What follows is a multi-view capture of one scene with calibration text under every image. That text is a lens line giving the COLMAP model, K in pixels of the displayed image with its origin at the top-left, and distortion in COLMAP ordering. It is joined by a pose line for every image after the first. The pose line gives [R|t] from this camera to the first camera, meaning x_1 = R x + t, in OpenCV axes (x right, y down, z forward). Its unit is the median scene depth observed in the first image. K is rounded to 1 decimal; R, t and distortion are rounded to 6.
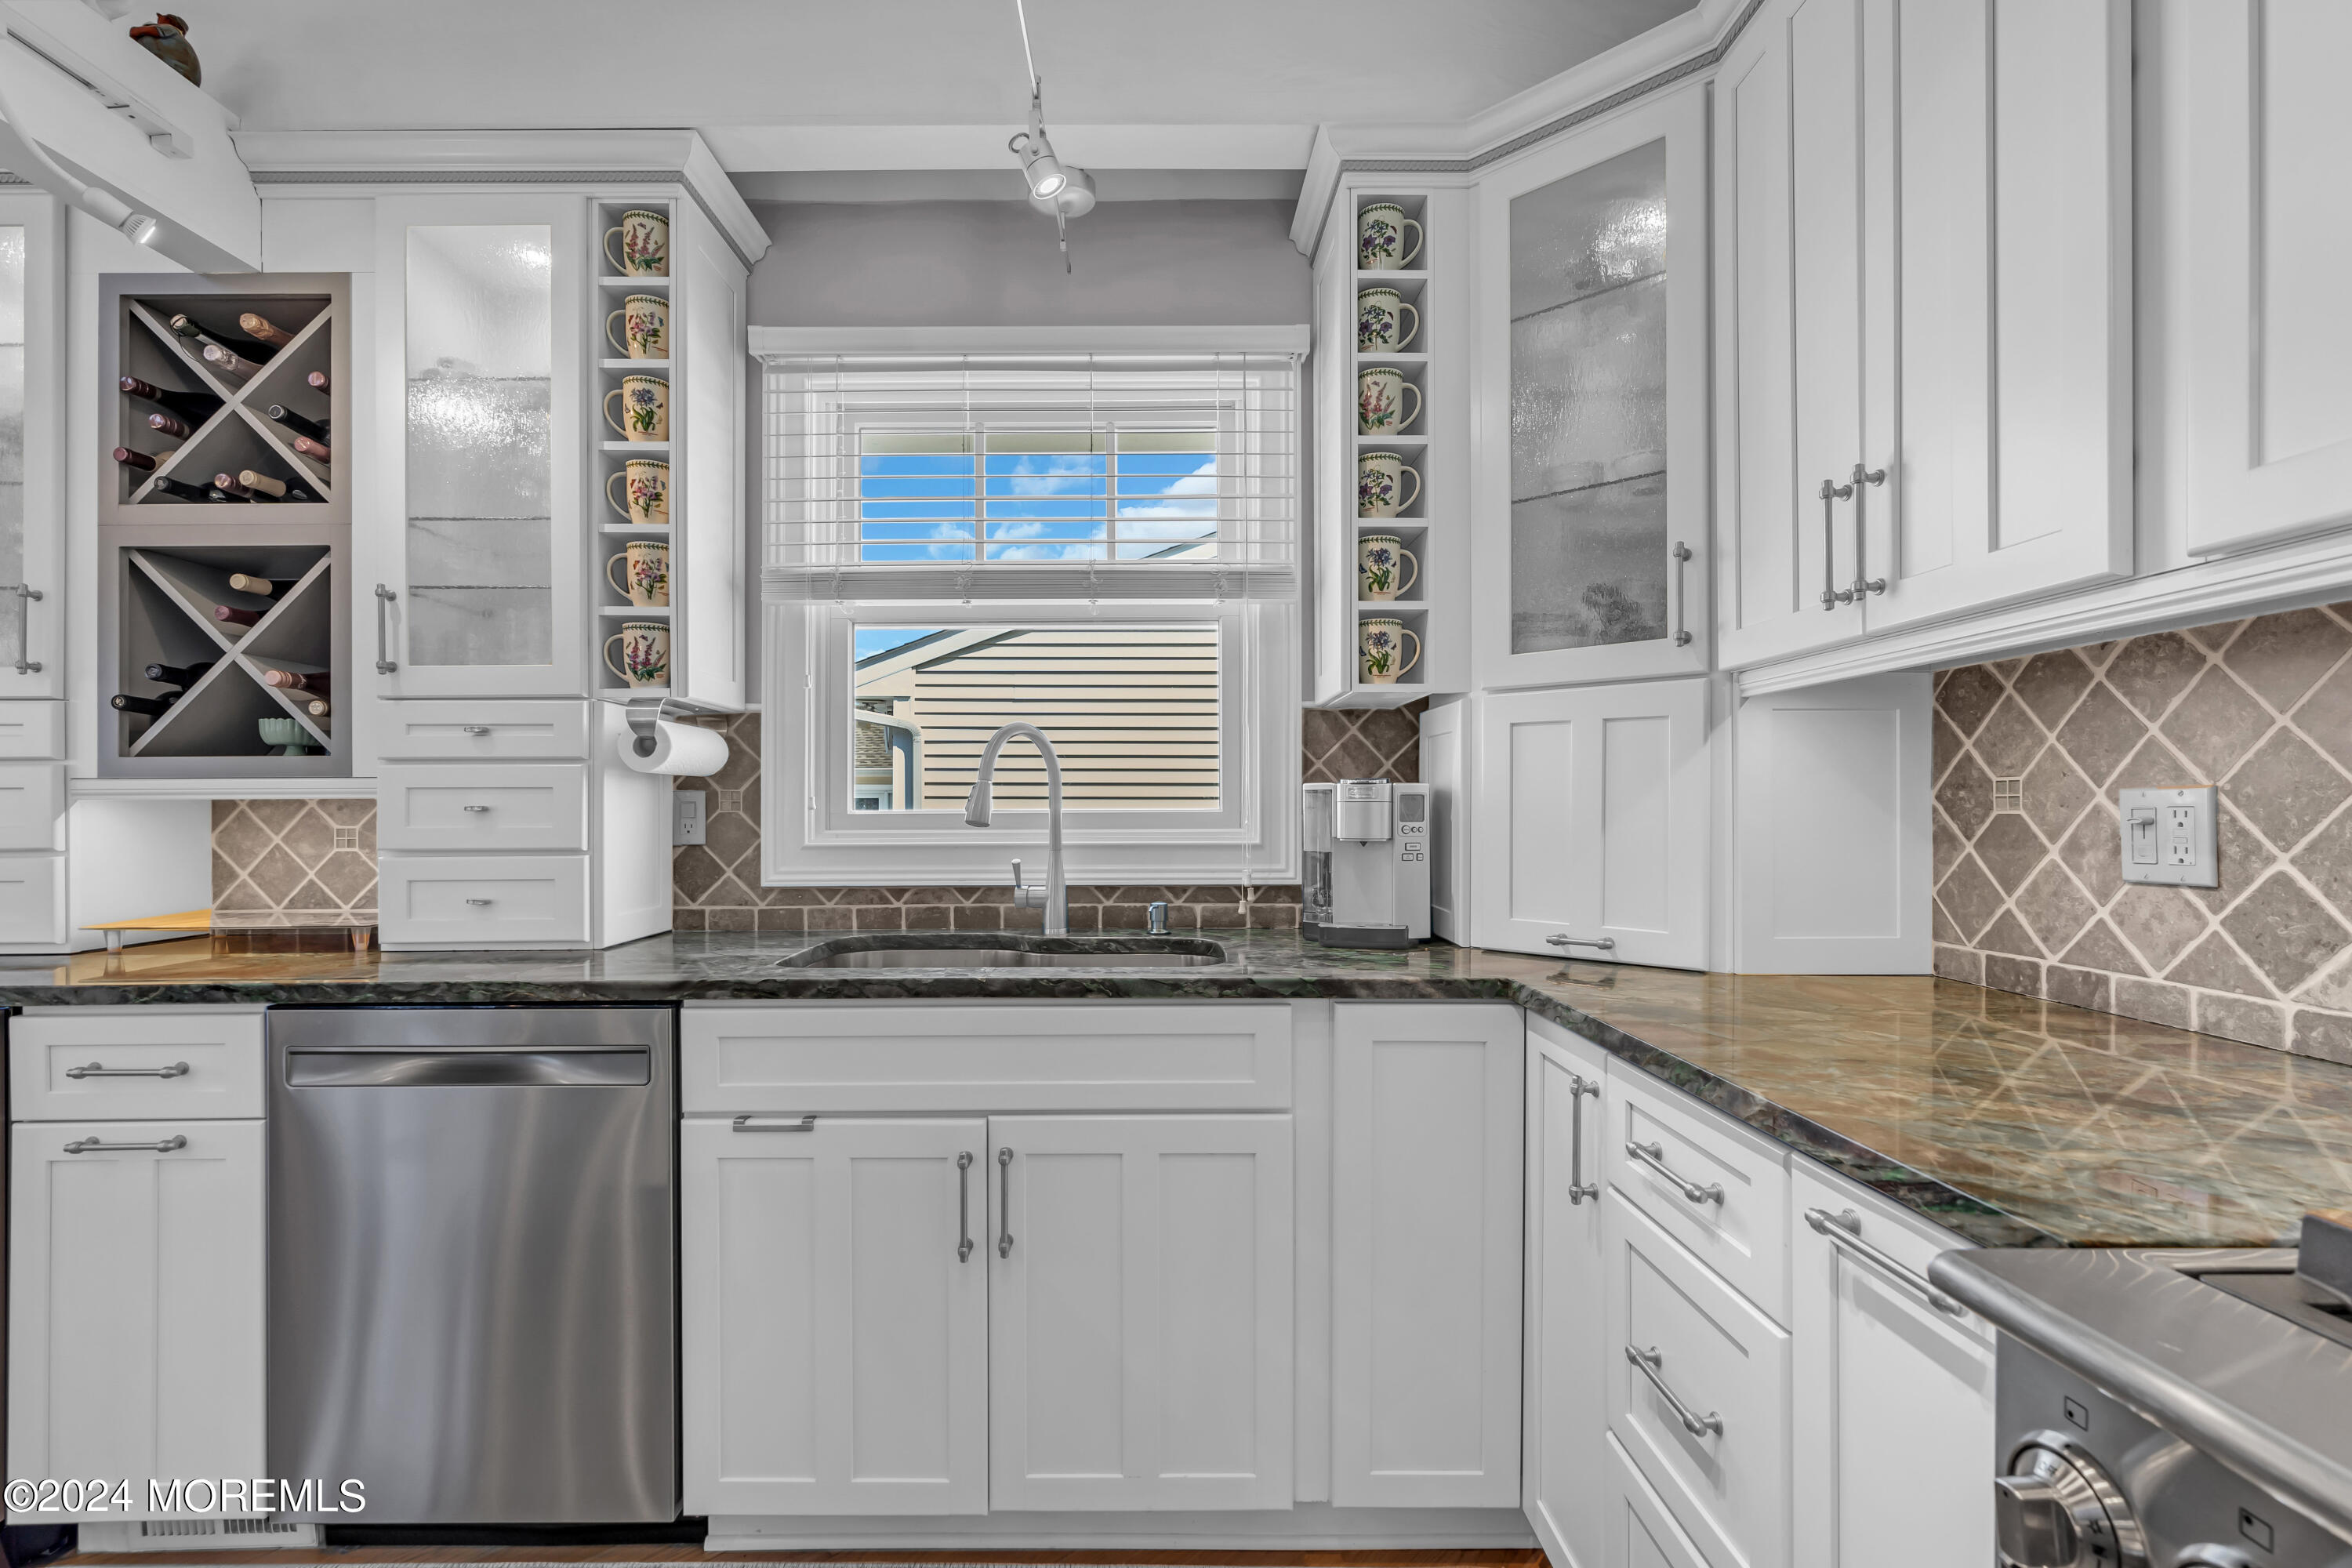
lens RADIAL K [[1070.0, 0, 1153.9], [0, 1070.0, 798.1], [0, 0, 1]] dist [-0.005330, 0.003170]
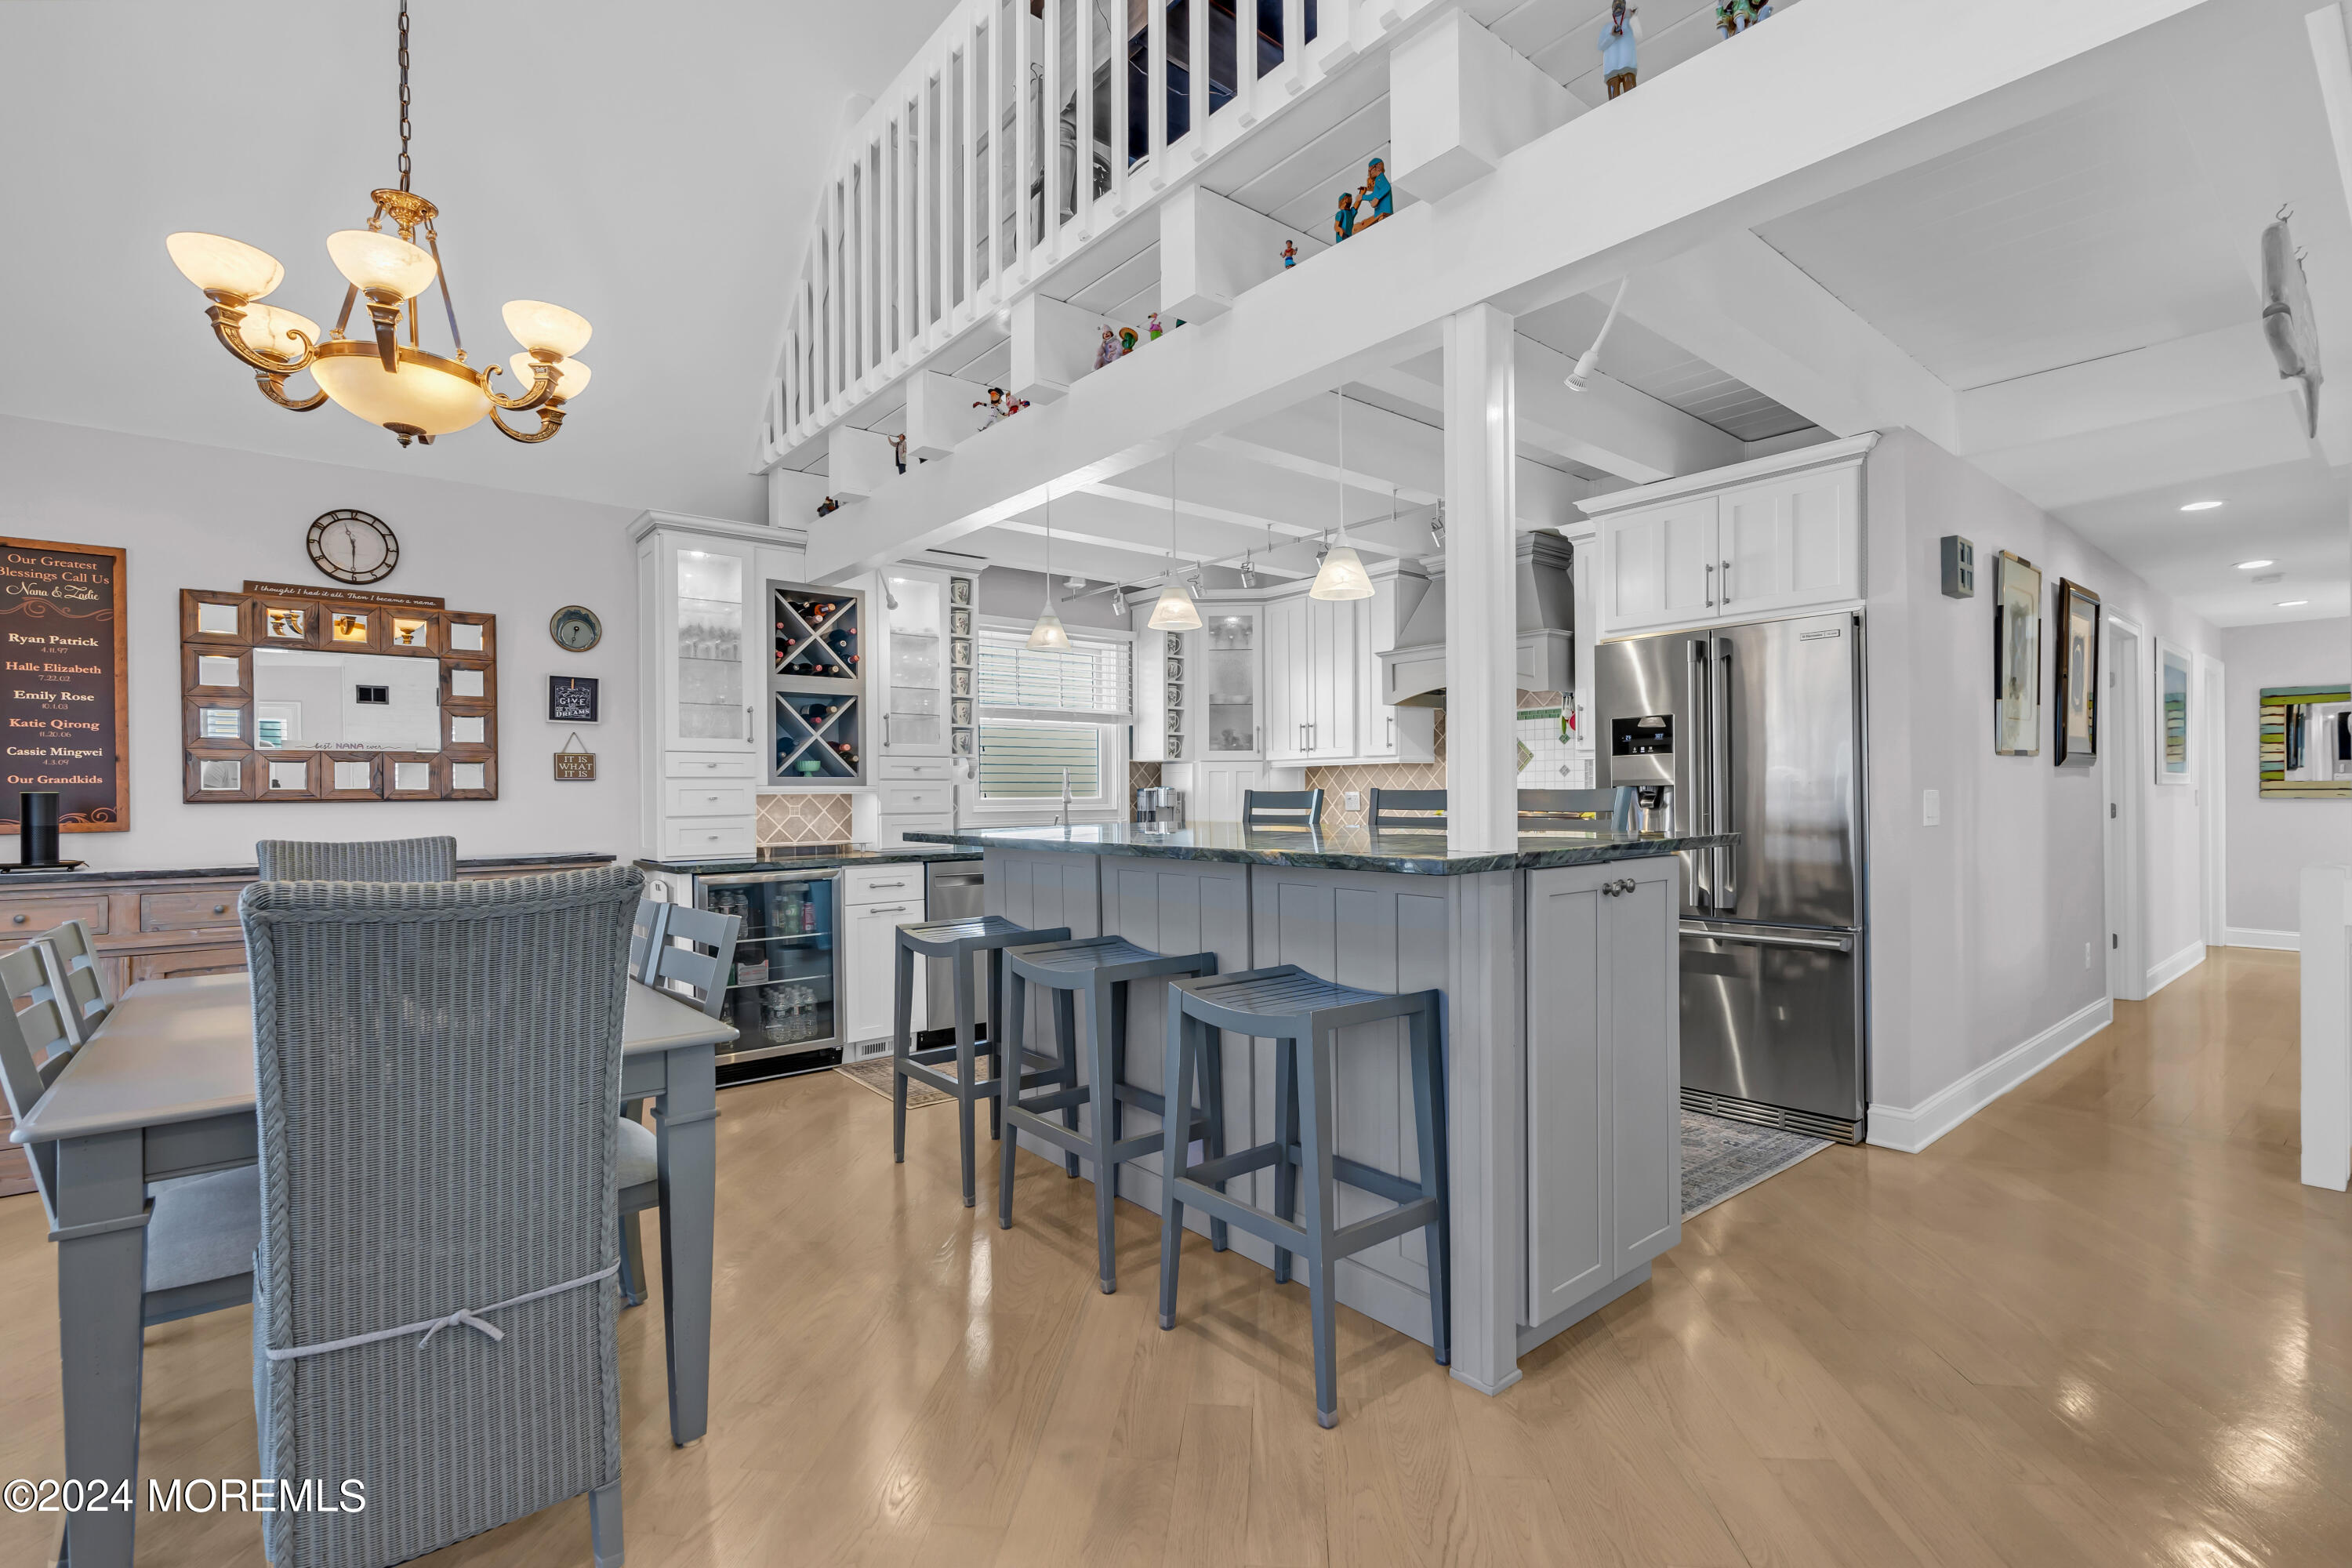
lens RADIAL K [[1070.0, 0, 1178.1], [0, 1070.0, 796.3], [0, 0, 1]] dist [-0.005330, 0.003170]
pose [[0.770794, -0.002340, 0.637080, -1.817863], [0.000264, 0.999994, 0.003352, -0.002489], [-0.637085, -0.002416, 0.770790, -1.484130]]
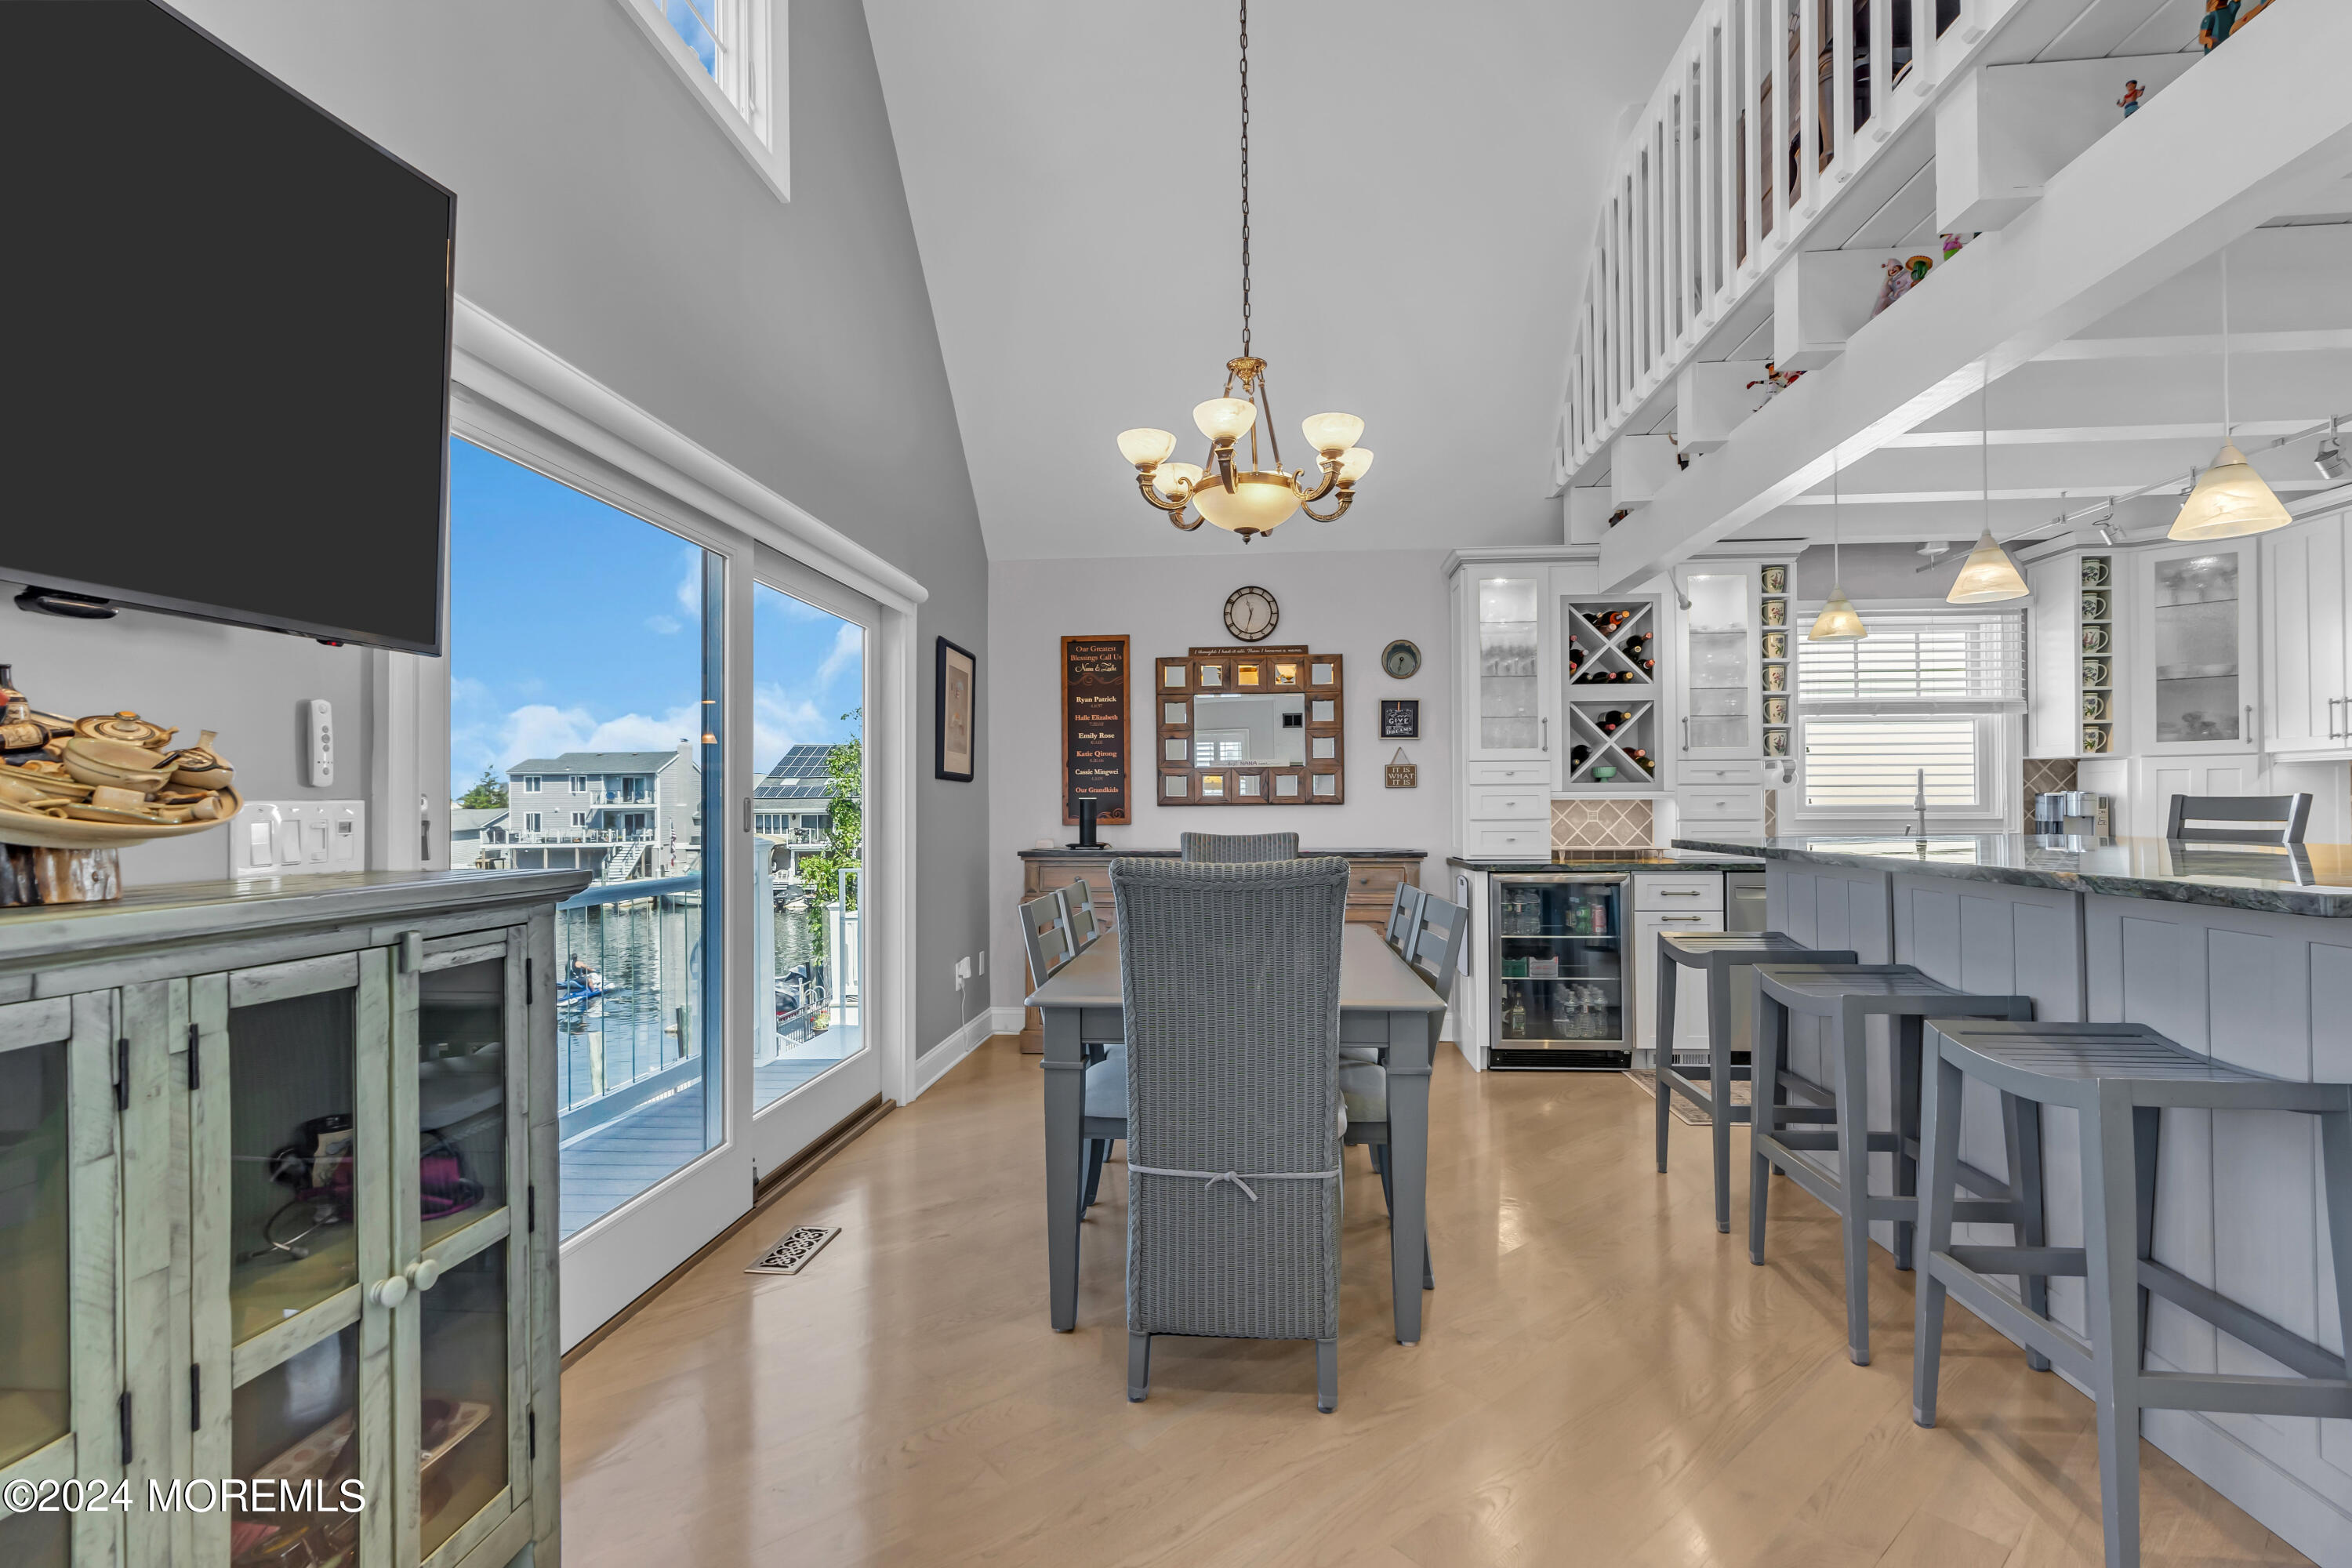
lens RADIAL K [[1070.0, 0, 1177.6], [0, 1070.0, 795.3], [0, 0, 1]] dist [-0.005330, 0.003170]
pose [[0.996593, -0.001356, -0.082471, -1.691501], [0.001121, 0.999995, -0.002900, -0.003717], [0.082474, 0.002797, 0.996589, -1.637139]]
